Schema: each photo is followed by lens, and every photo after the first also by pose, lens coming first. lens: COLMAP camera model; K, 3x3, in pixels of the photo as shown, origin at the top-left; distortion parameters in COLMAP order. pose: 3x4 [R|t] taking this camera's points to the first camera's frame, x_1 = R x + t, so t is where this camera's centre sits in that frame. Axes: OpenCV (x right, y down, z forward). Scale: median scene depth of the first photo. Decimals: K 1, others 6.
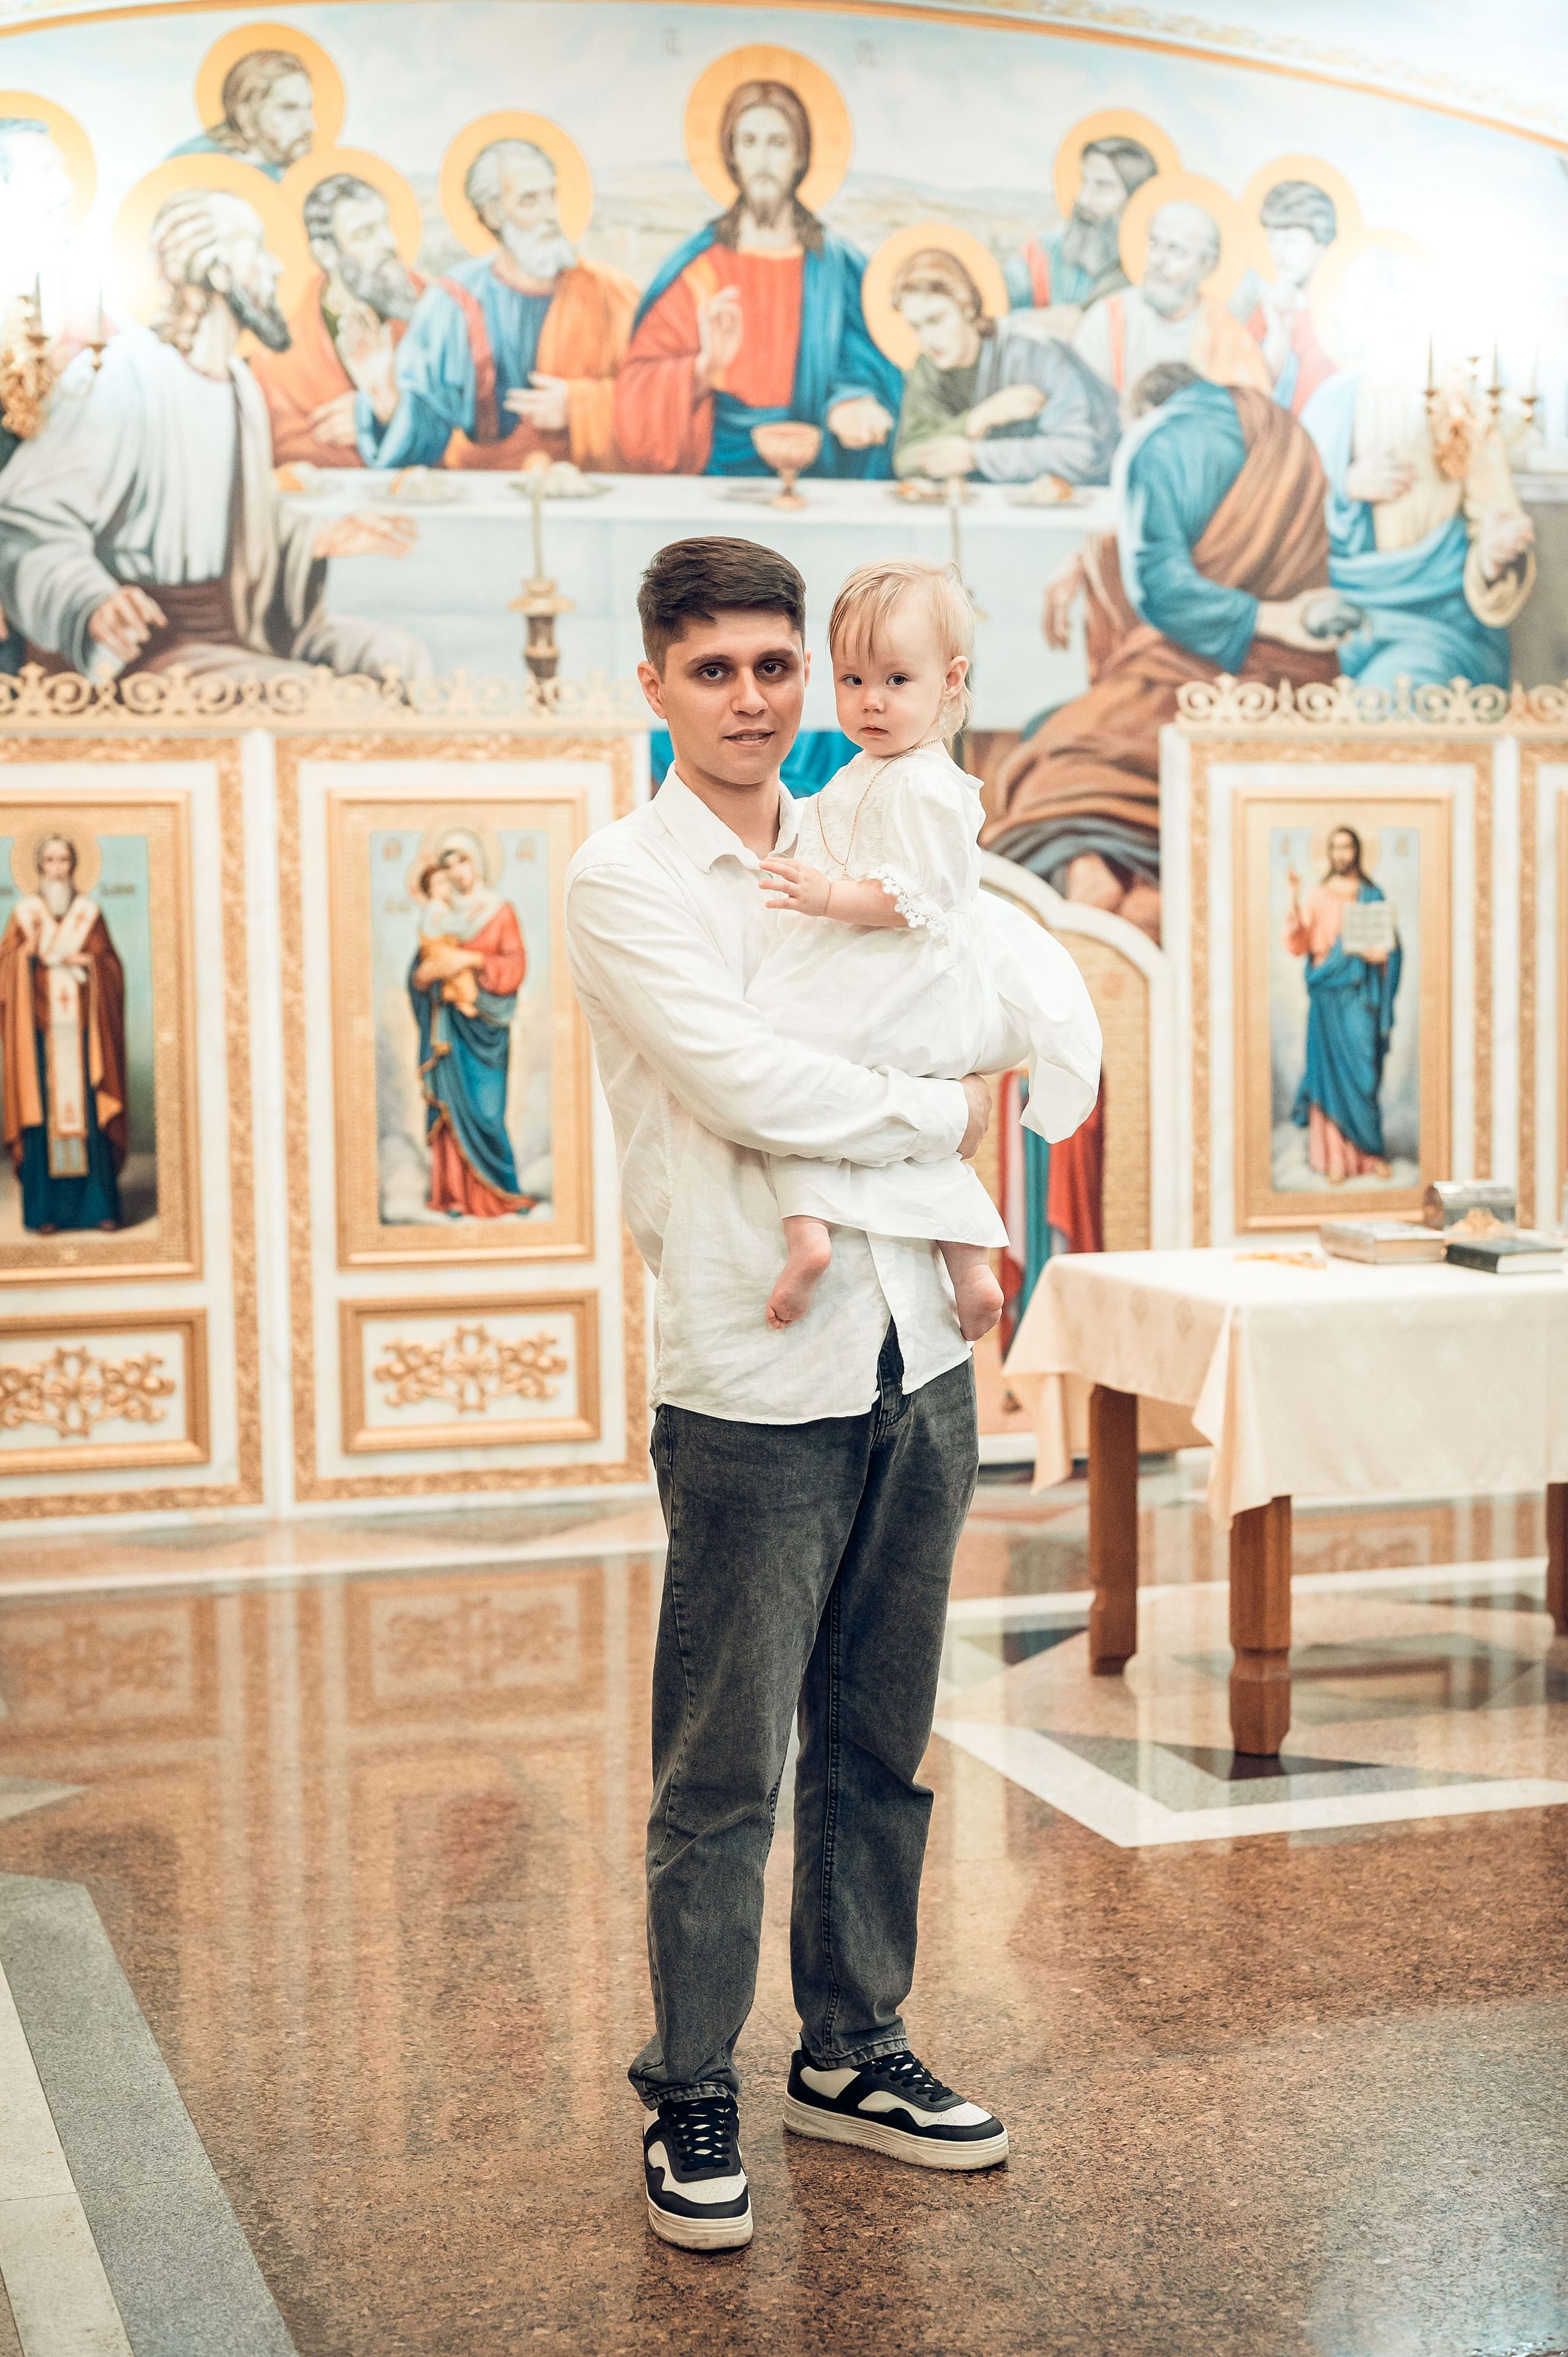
lens RADIAL K [[3958.7, 0, 741.3], [0, 3958.7, 1276.4], [0, 0, 1]] dist [-0.044206, 0.000000]
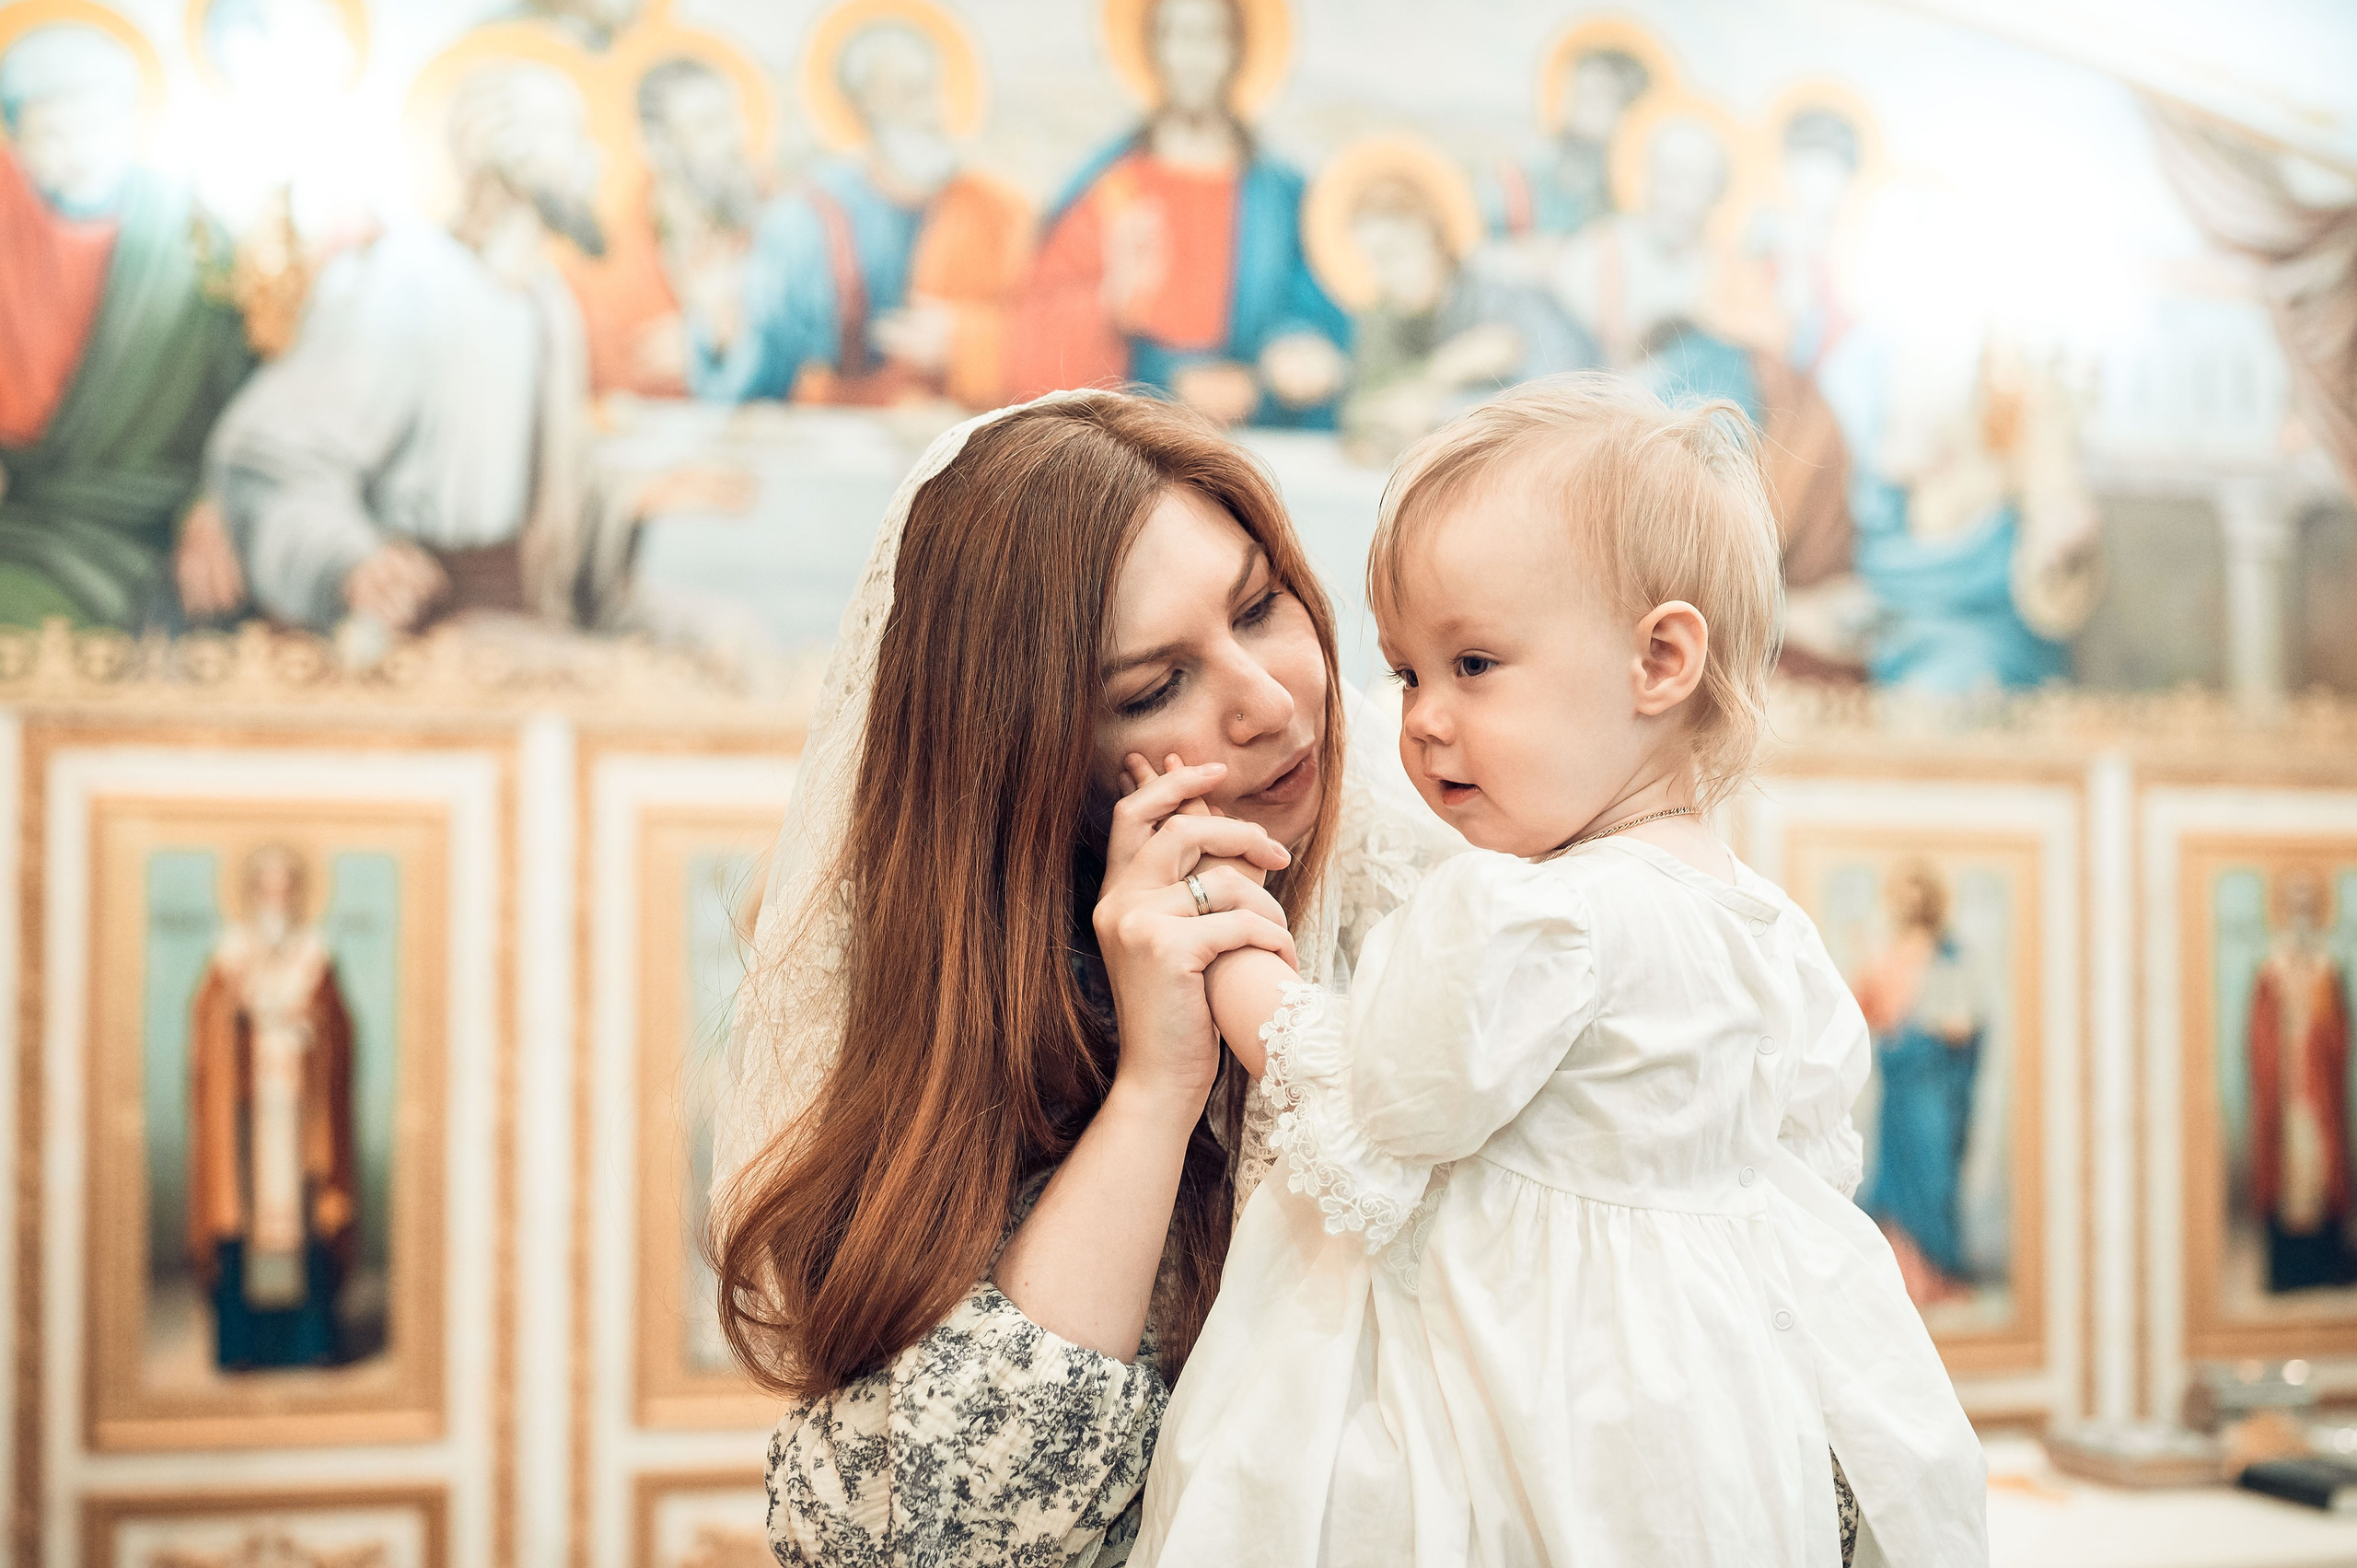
lens RADIAL K [[3645.4, 0, 1115.4], [0, 3645.4, 820.9], [0, 0, 1]] dist [-0.049877, 0.000000]
pose [[0.999739, 0.016147, 0.016190, -0.020766], [-0.013992, 0.992006, -0.125411, -0.028488], [-0.018085, 0.125151, 0.991973, 0.271287]]
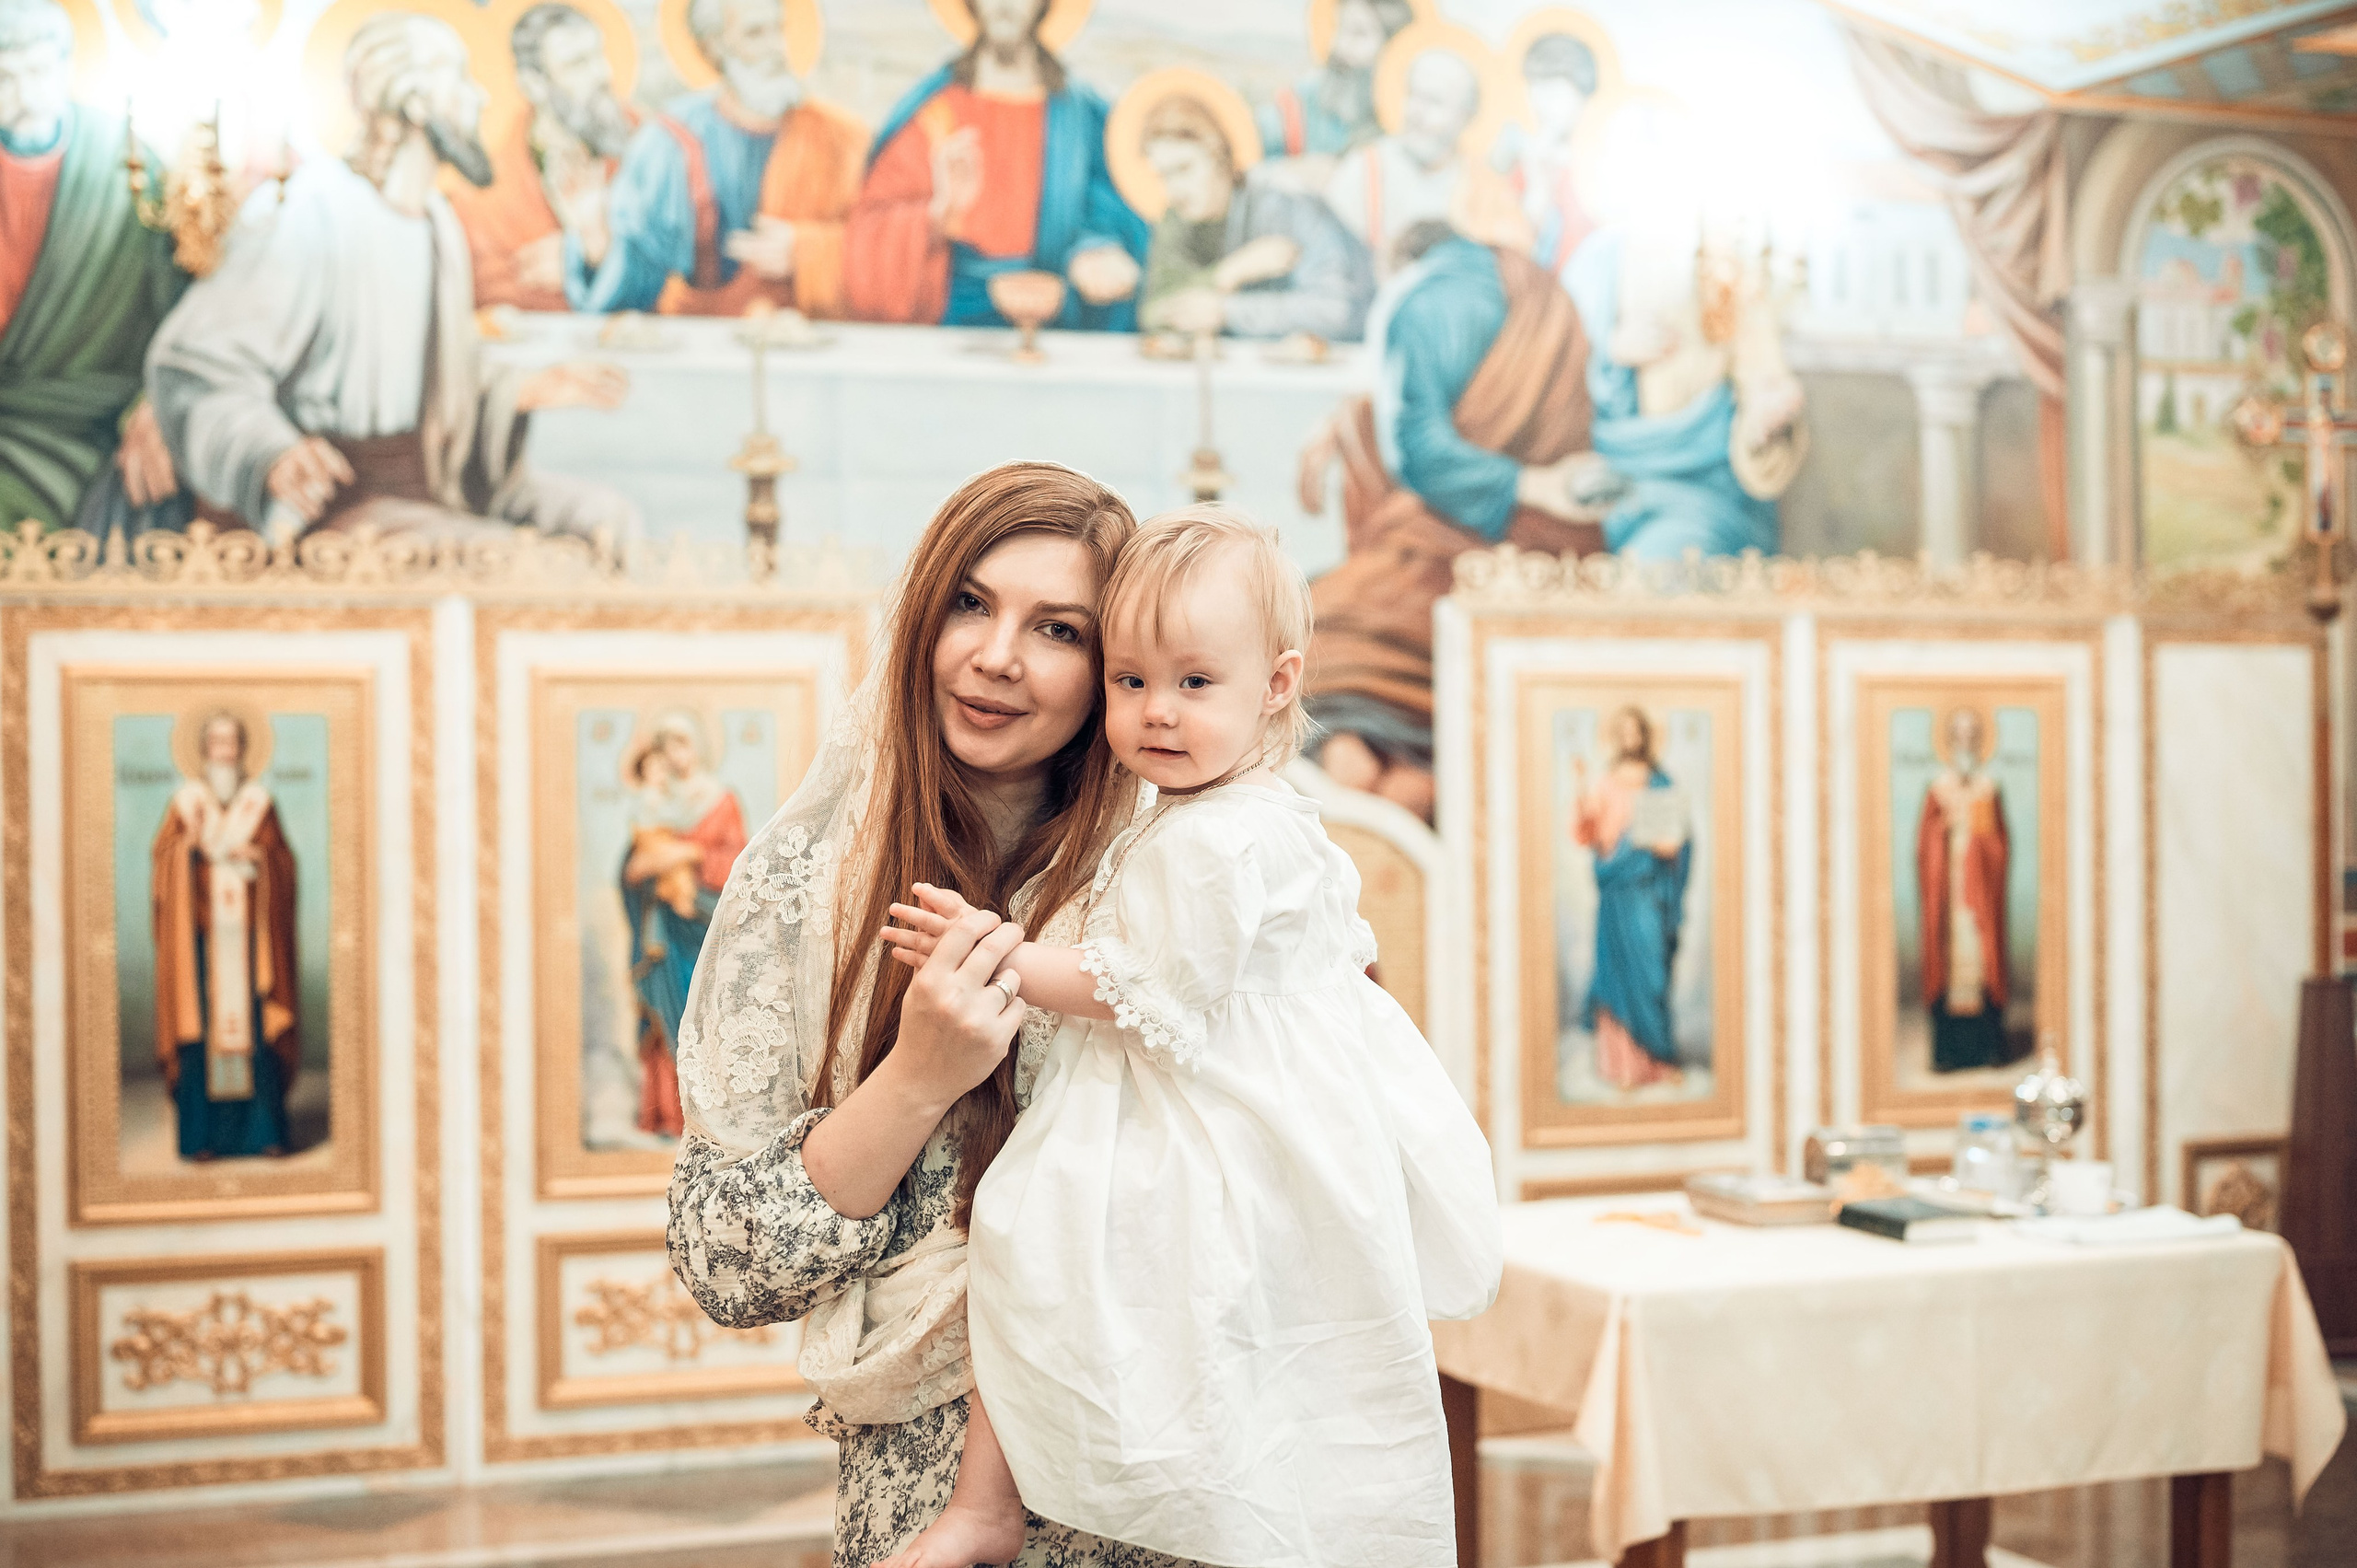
lens RADIAL K [[3645.4, 0, 1145.7], [0, 3645.4, 786.5], [0, 0, 1]] dist [-0.049877, 0.000000]
pose [[0.997660, 0.005122, 0.068175, -0.019425], [0.000434, 0.996695, -0.081238, -0.025775], [-0.068366, 0.081077, 0.994360, 0.155894]]
